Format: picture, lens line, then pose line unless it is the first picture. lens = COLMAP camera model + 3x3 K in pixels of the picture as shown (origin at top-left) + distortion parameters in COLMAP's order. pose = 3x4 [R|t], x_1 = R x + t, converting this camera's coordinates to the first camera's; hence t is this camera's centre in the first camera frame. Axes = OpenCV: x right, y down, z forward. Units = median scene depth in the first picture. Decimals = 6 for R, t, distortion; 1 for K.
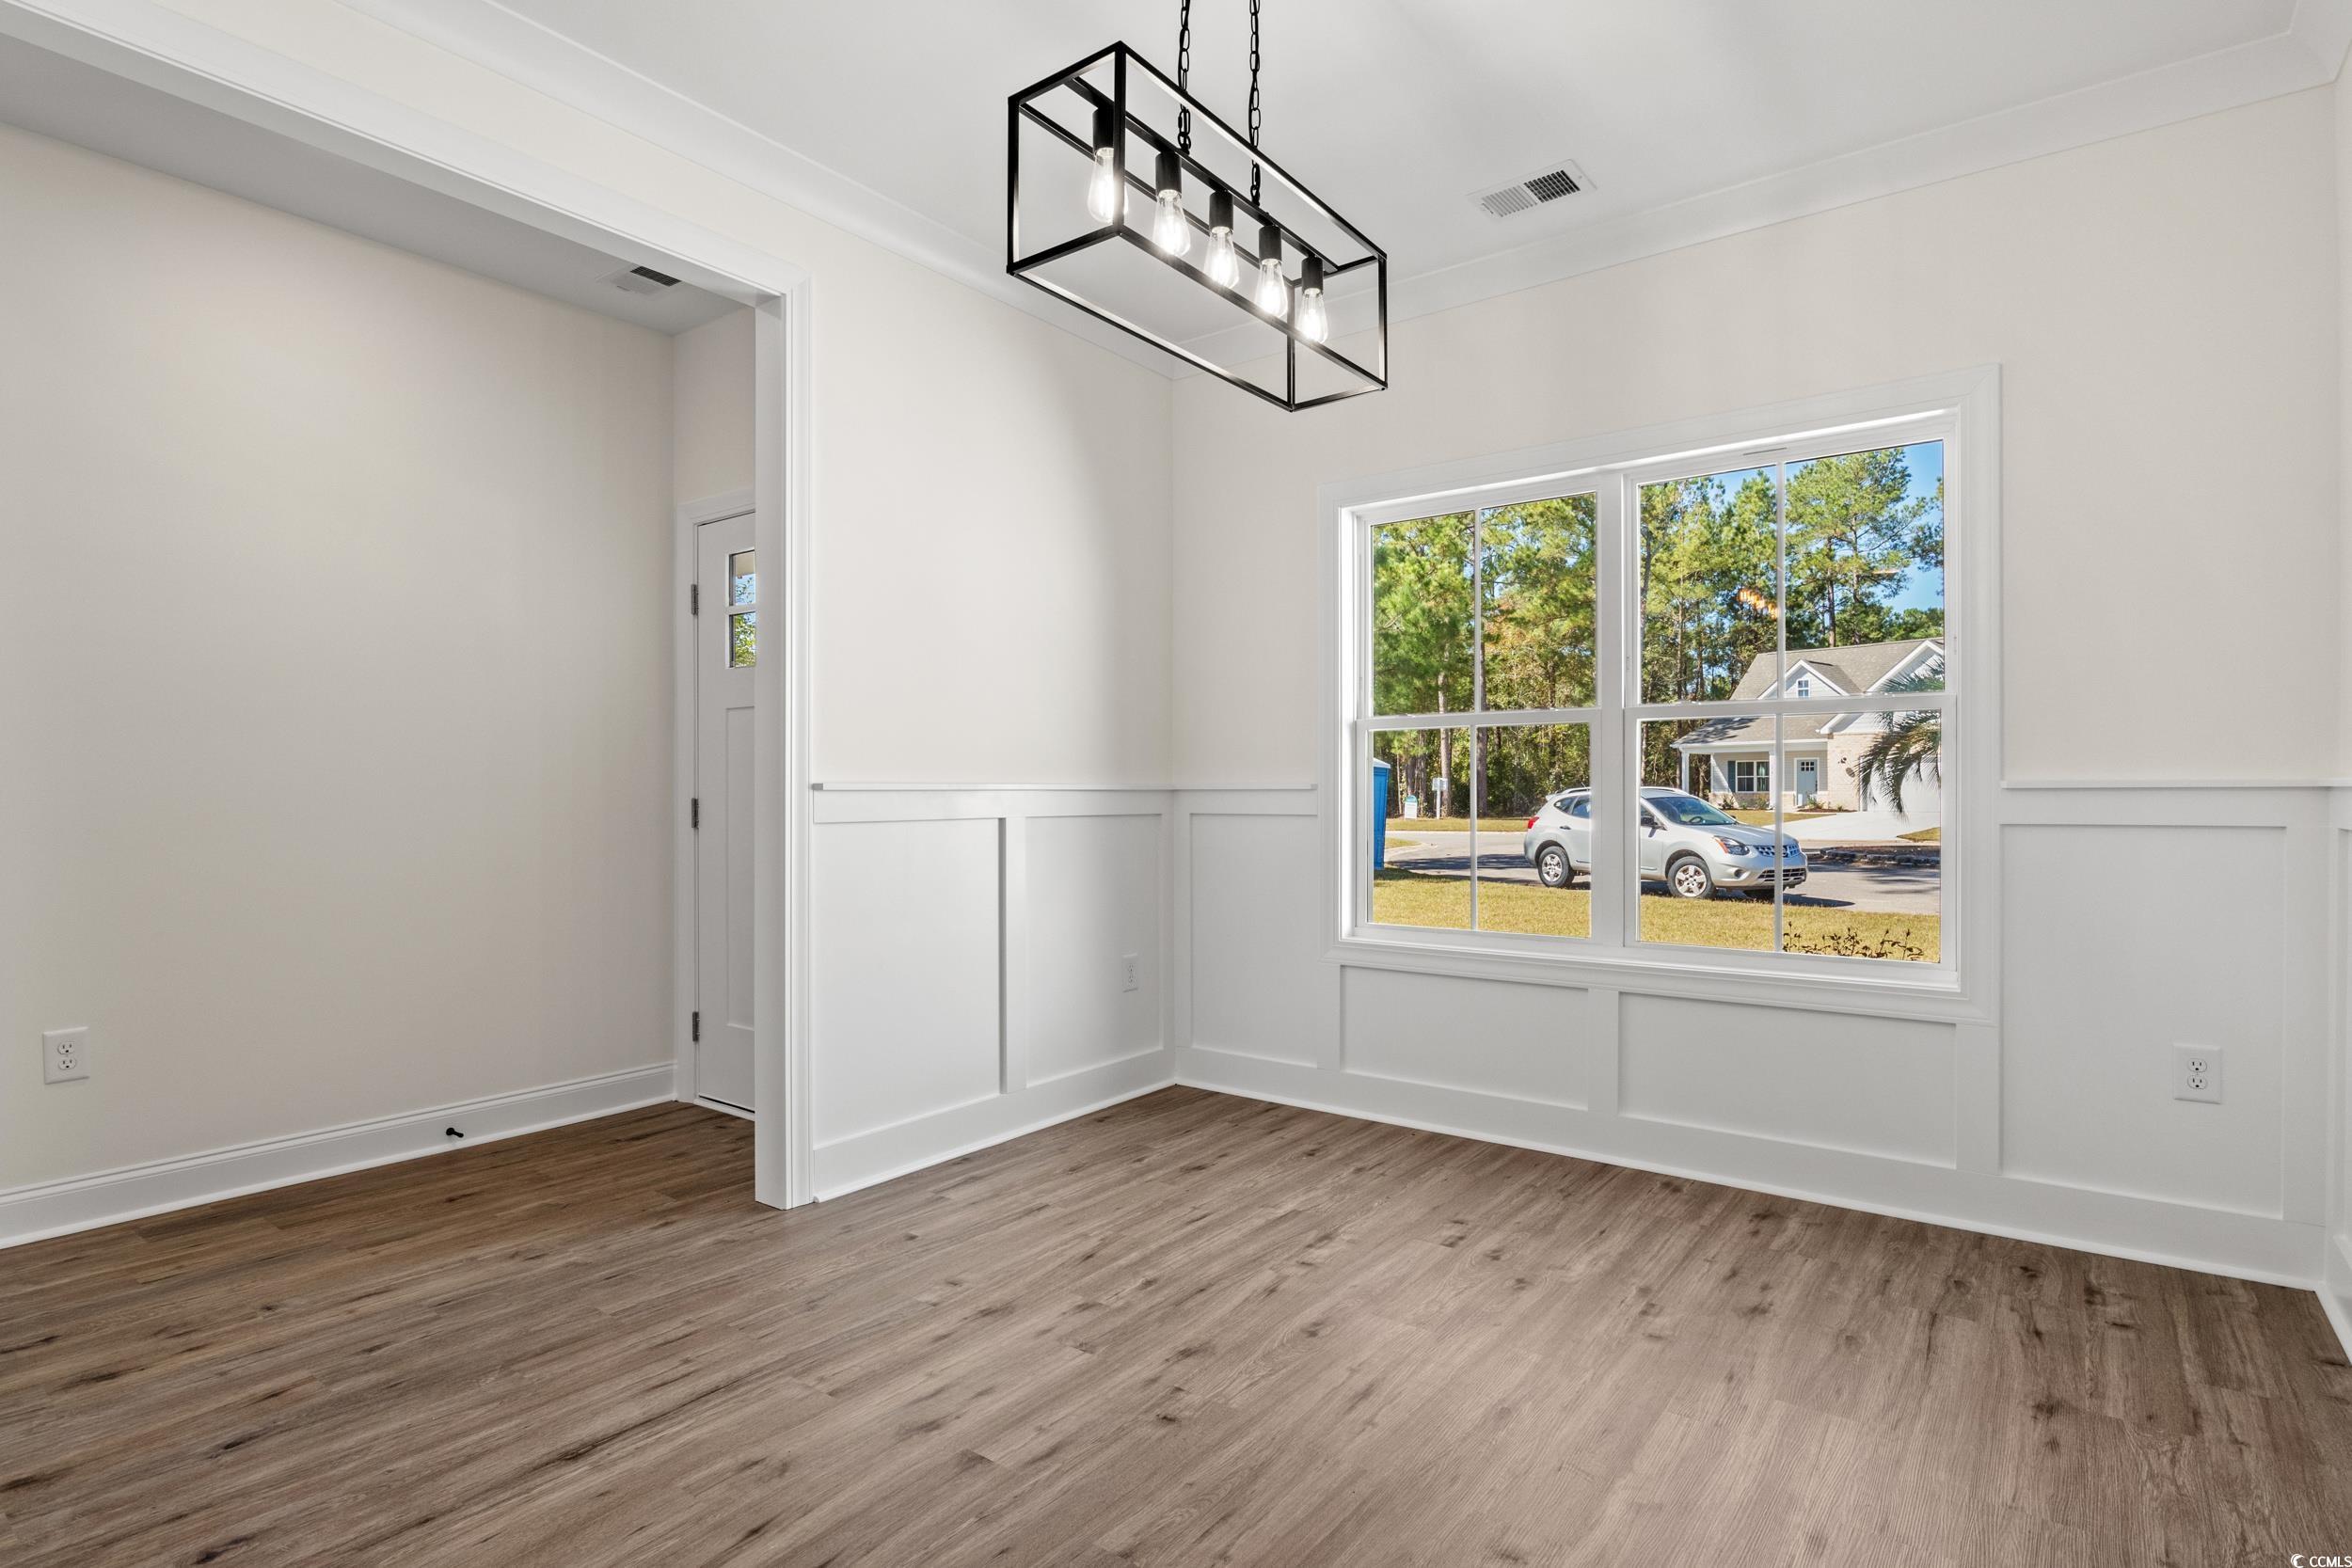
lens RADIAL K [[1164.3, 0, 1191.1], [0, 1164.3, 790.7], [0, 0, 1]] dist [-0.004261, -0.001748]
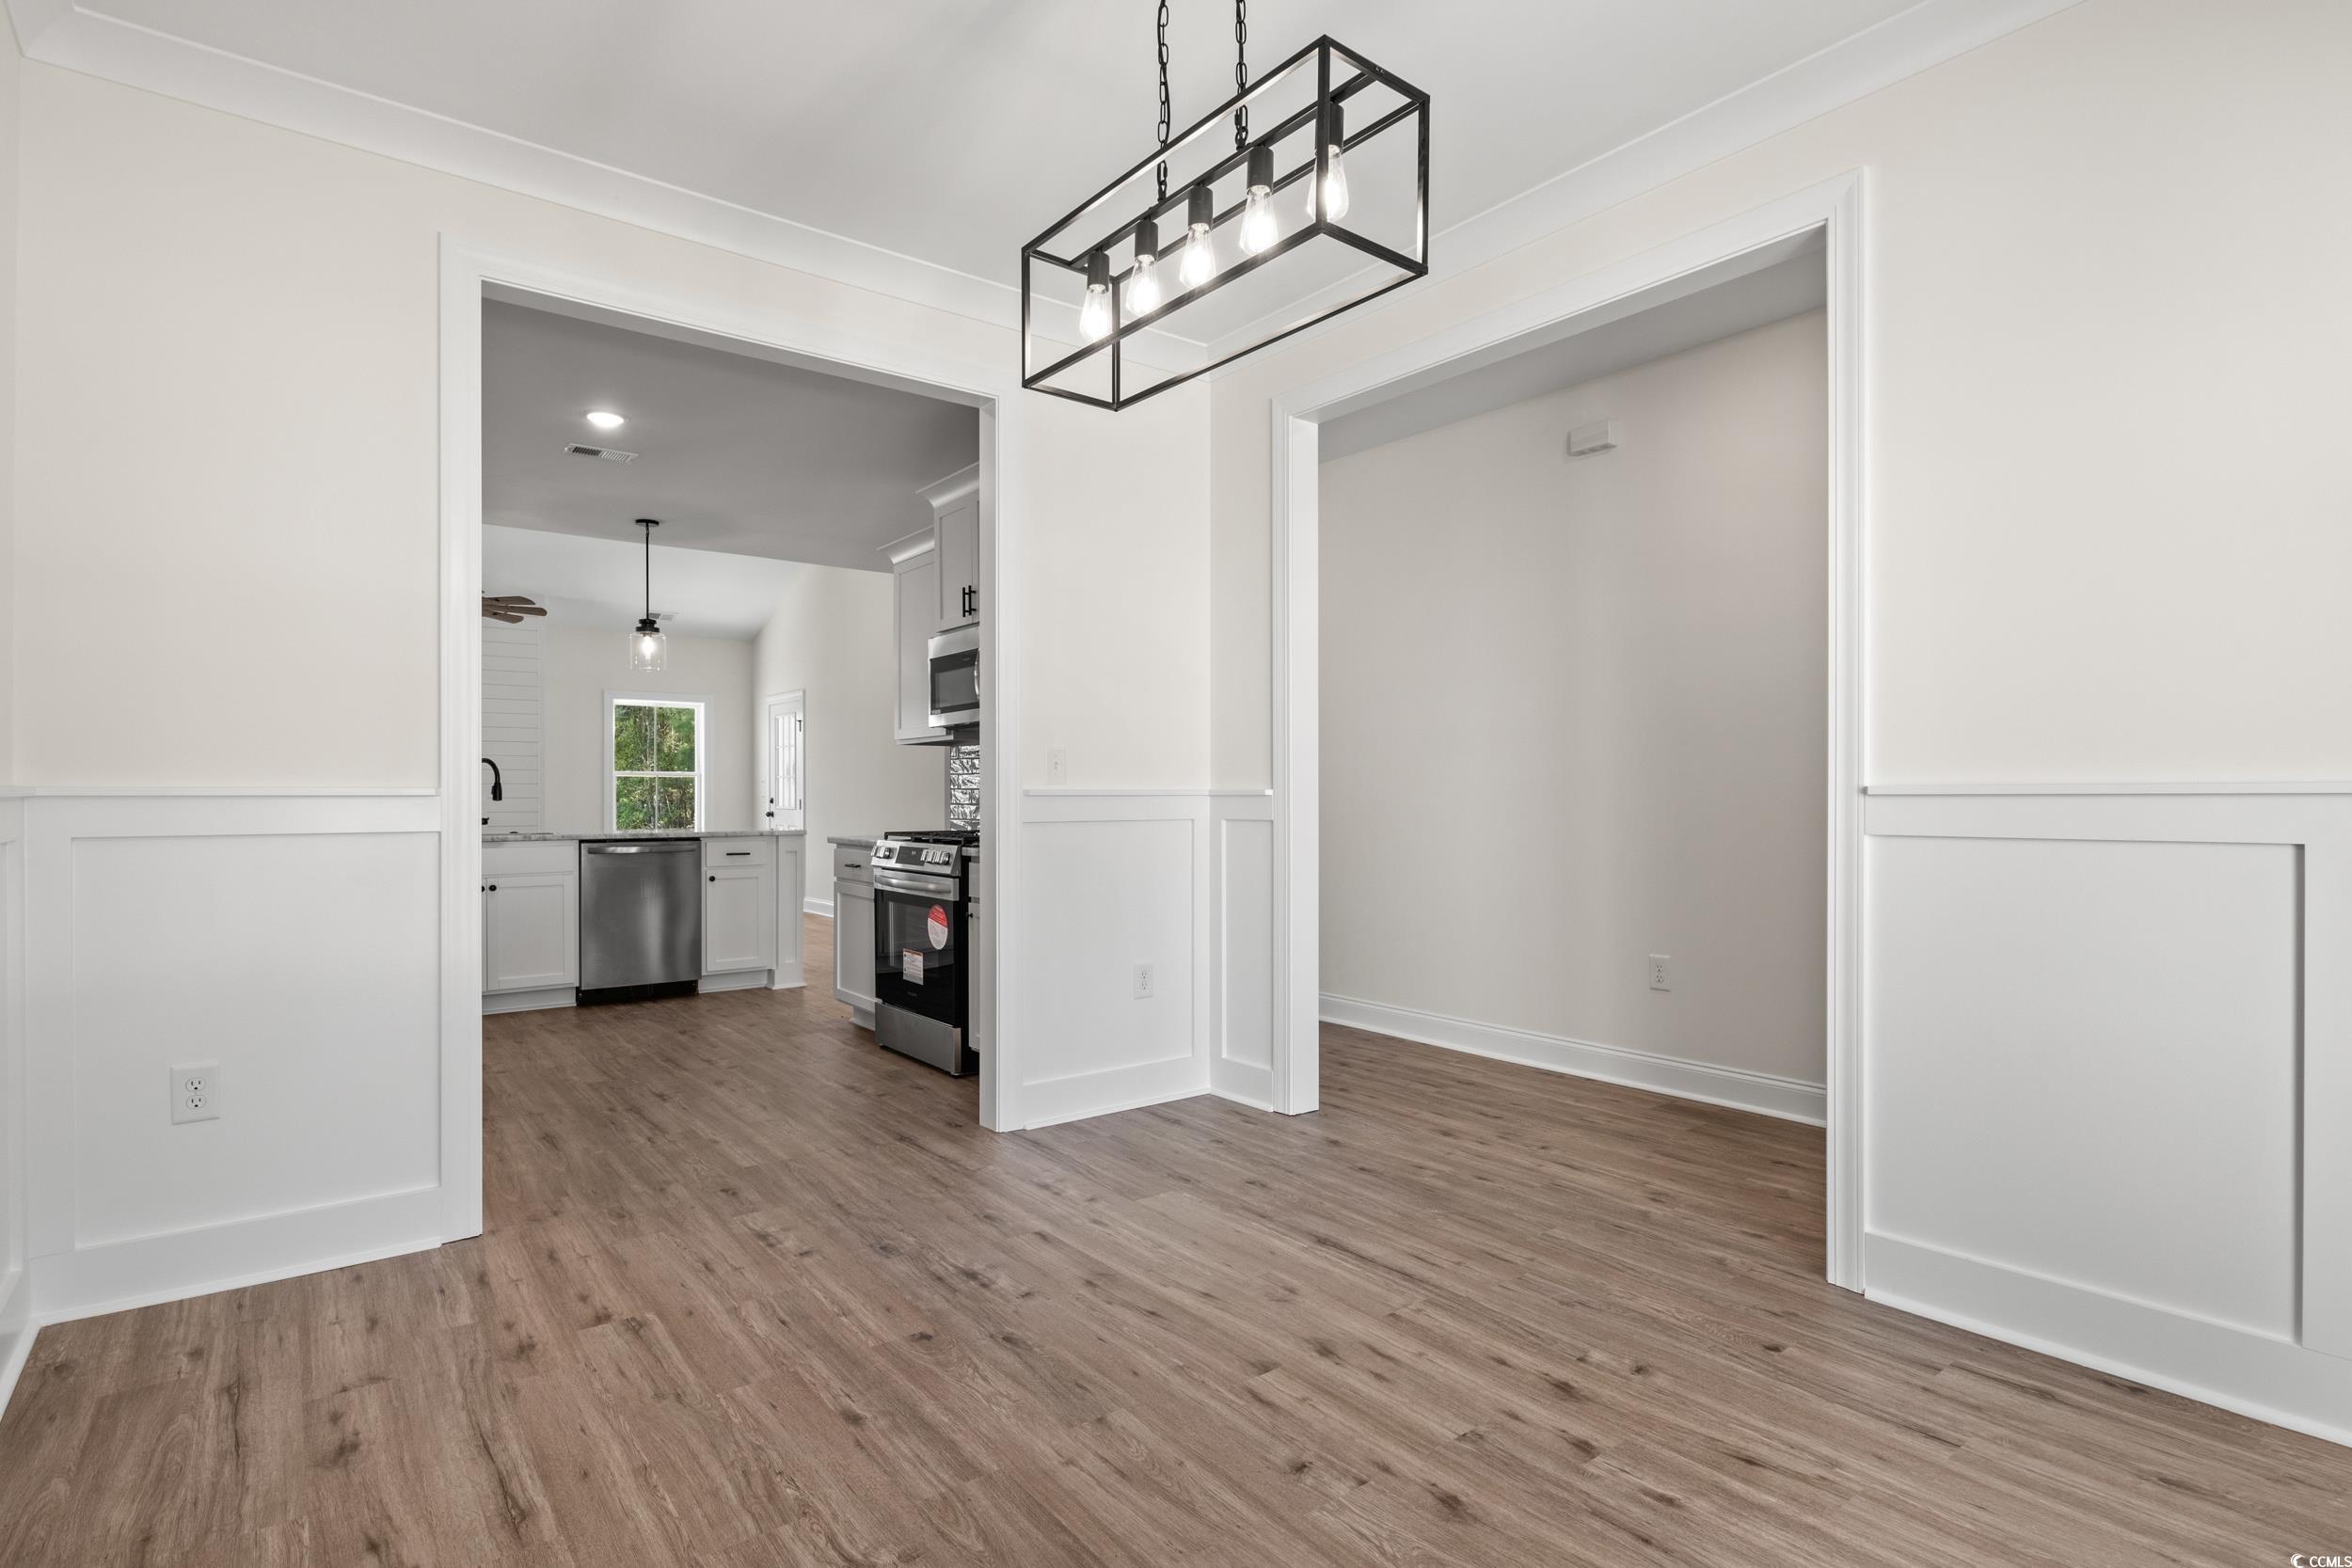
lens RADIAL K [[1164.3, 0, 1191.1], [0, 1164.3, 790.7], [0, 0, 1]] dist [-0.004261, -0.001748]
pose [[-0.253306, -0.003409, -0.967380, 0.762481], [0.003750, 0.999983, -0.004505, -0.000922], [0.967379, -0.004769, -0.253288, 0.966662]]
